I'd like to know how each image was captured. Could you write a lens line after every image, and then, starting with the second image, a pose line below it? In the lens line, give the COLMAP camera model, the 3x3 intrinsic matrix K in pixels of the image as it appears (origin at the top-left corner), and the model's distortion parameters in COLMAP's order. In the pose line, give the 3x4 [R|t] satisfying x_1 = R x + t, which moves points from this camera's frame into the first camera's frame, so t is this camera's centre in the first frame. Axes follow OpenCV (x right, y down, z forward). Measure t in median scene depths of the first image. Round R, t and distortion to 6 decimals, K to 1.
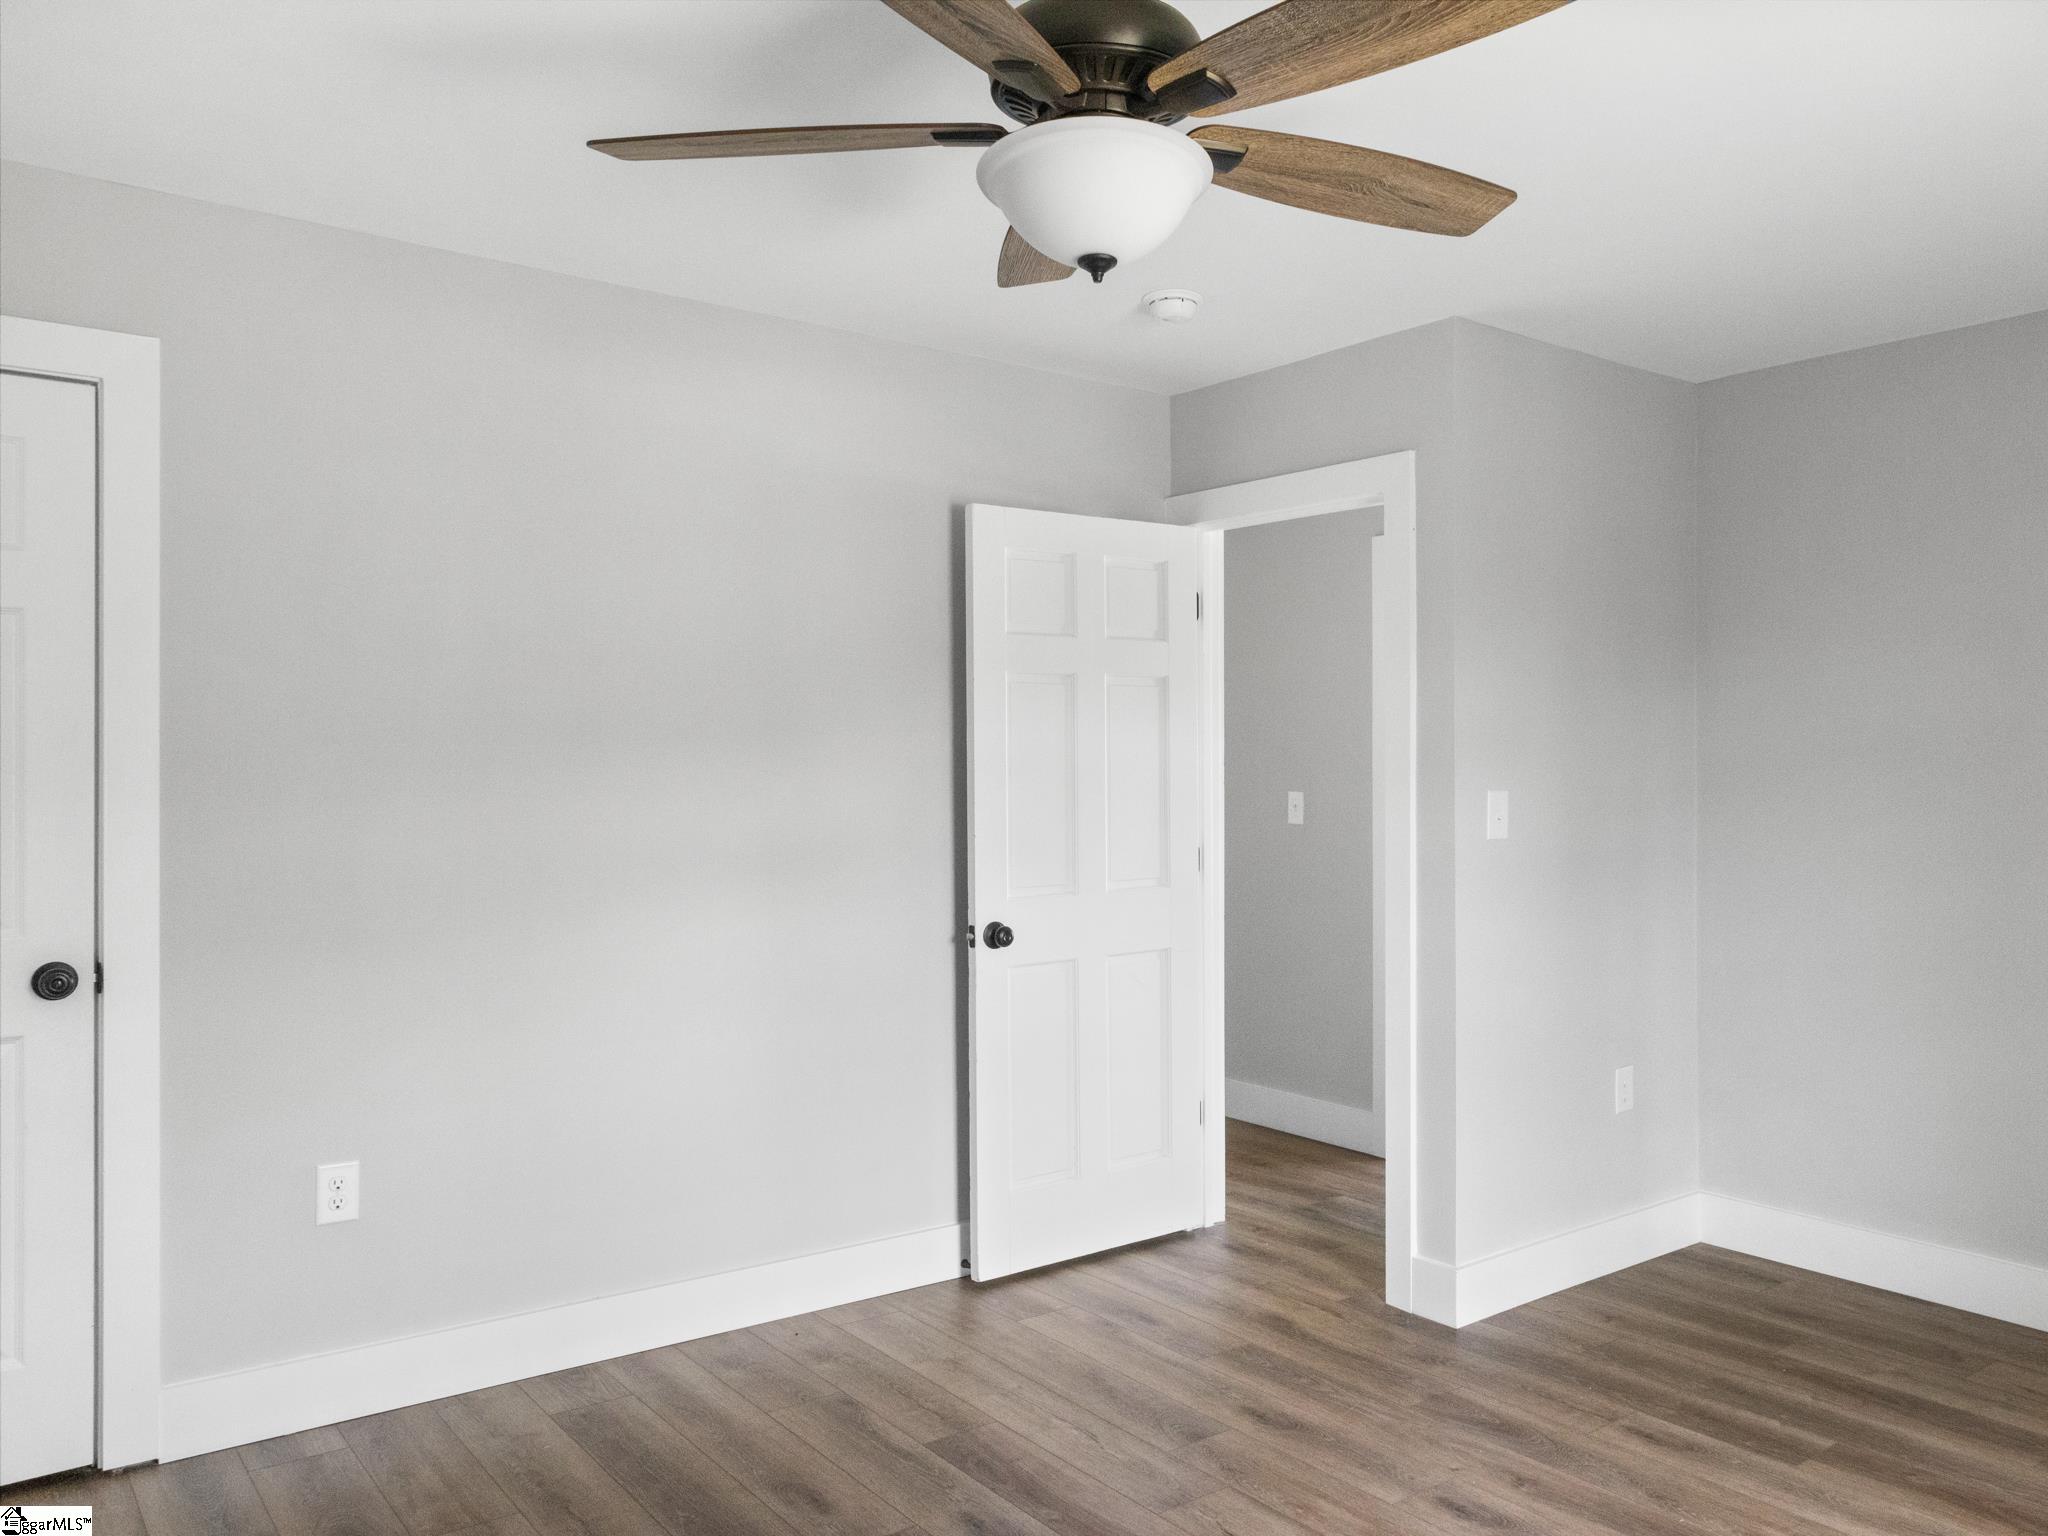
lens RADIAL K [[1287.5, 0, 1024.0], [0, 1287.5, 768.0], [0, 0, 1]] dist [-0.000174, 0.000434]
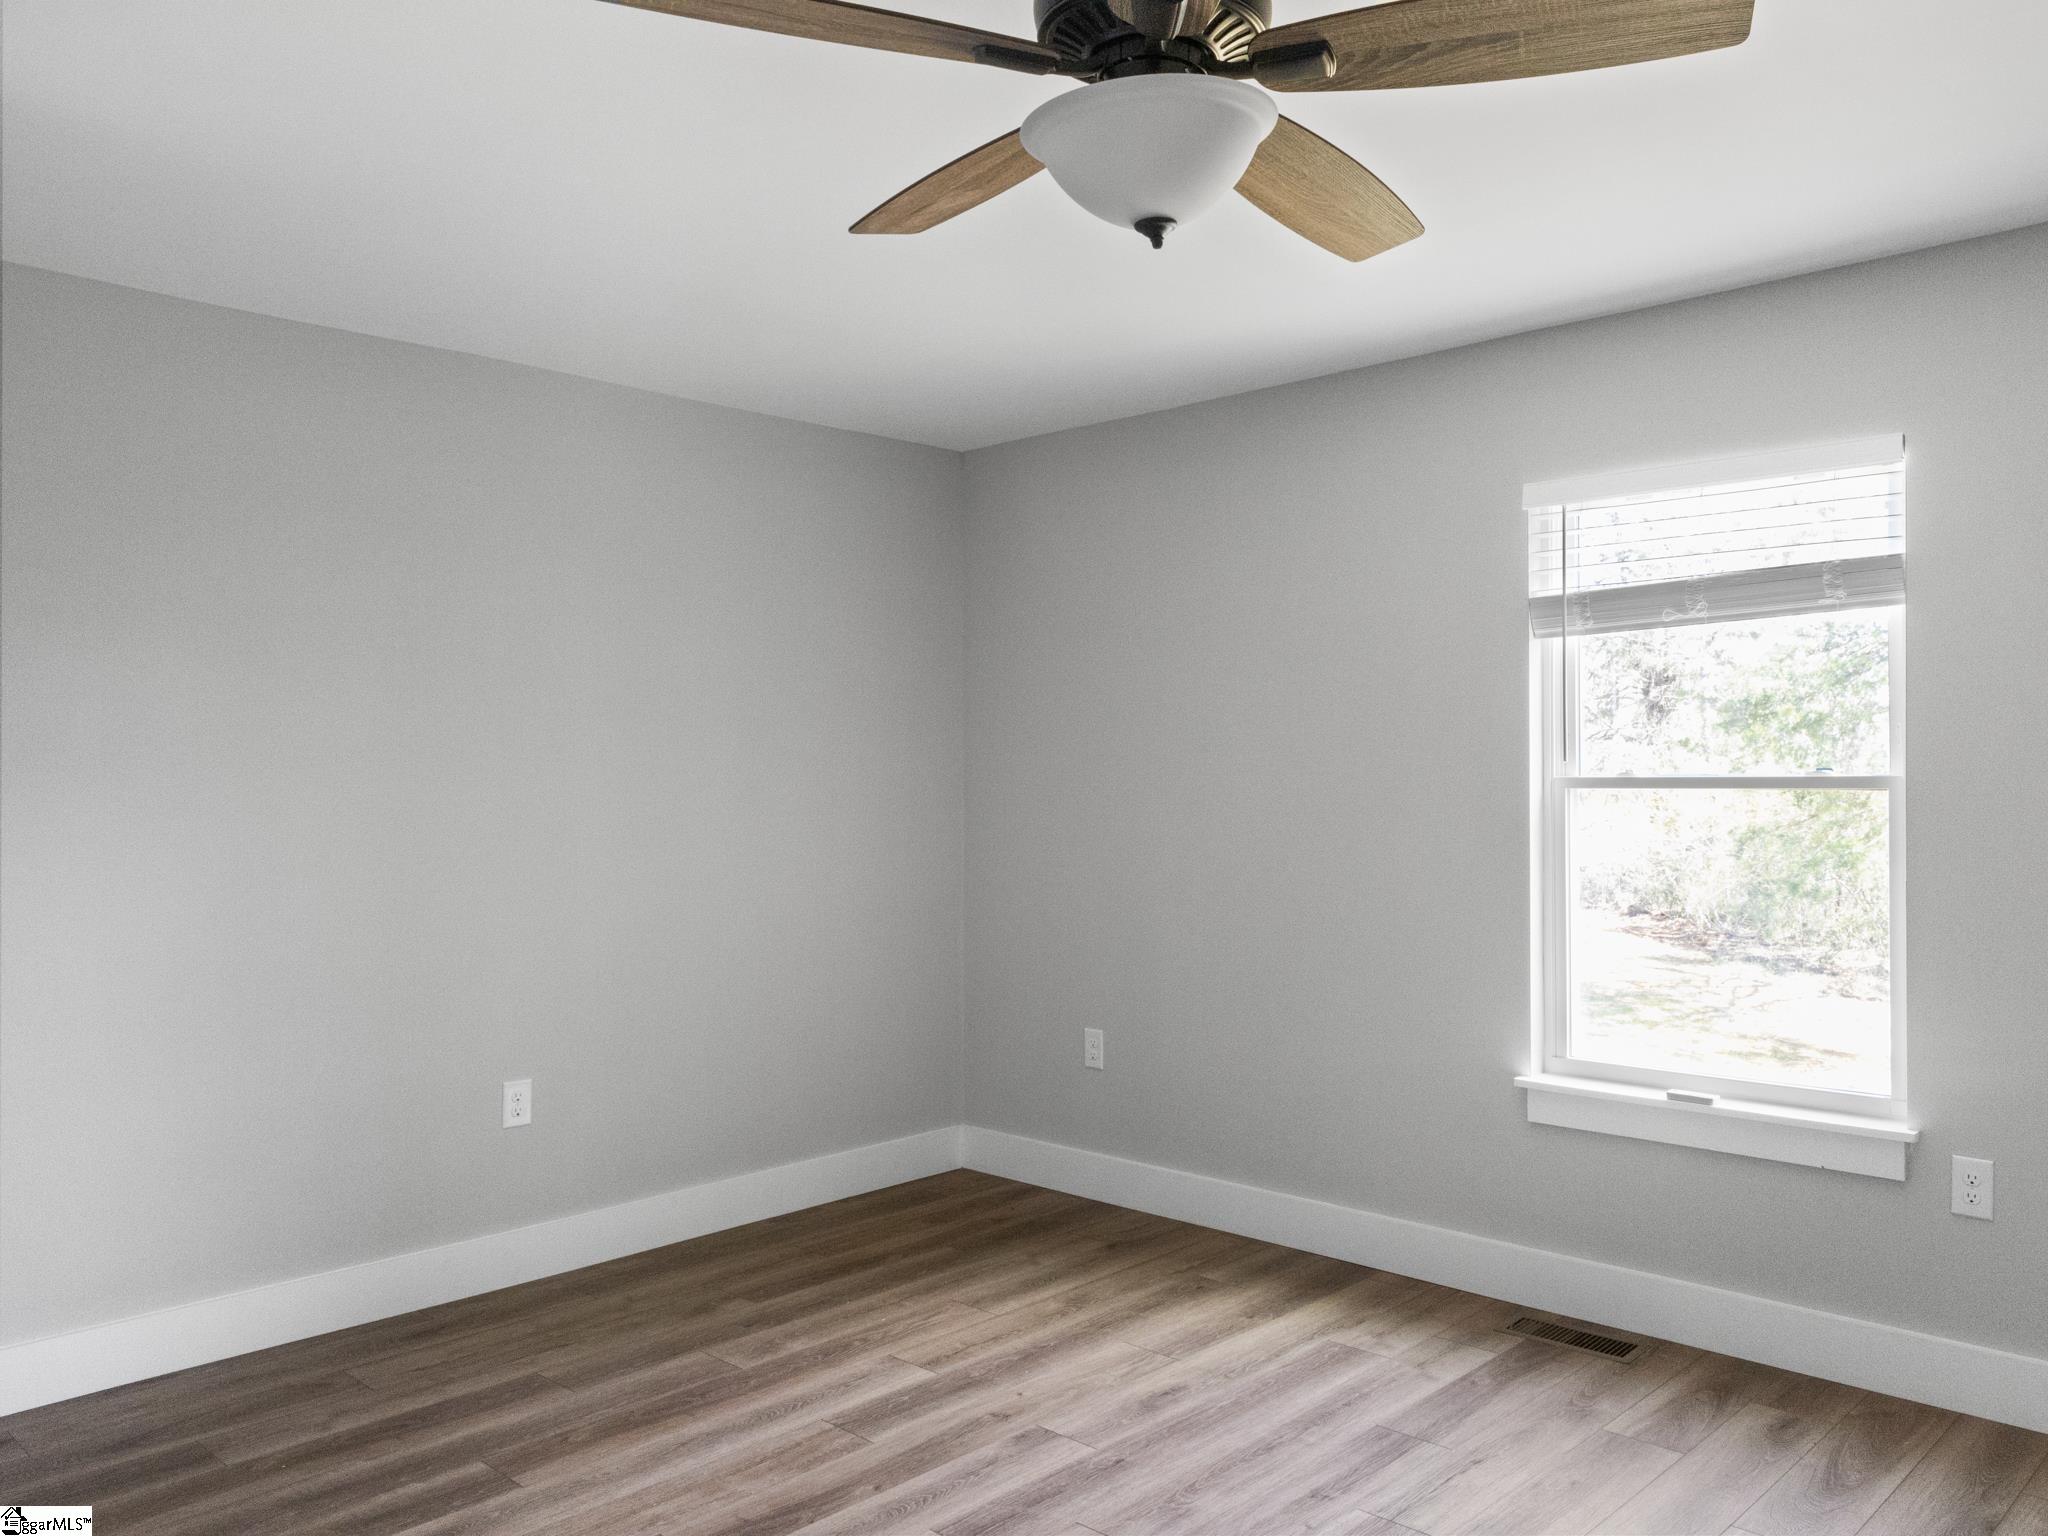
lens RADIAL K [[1541.3, 0, 1056.5], [0, 1541.3, 759.7], [0, 0, 1]] dist [-0.004231, 0.004176]
pose [[-0.076989, 0.008897, 0.996992, -0.481632], [0.005599, 0.999948, -0.008491, -0.000218], [-0.997016, 0.004928, -0.077035, 0.538069]]
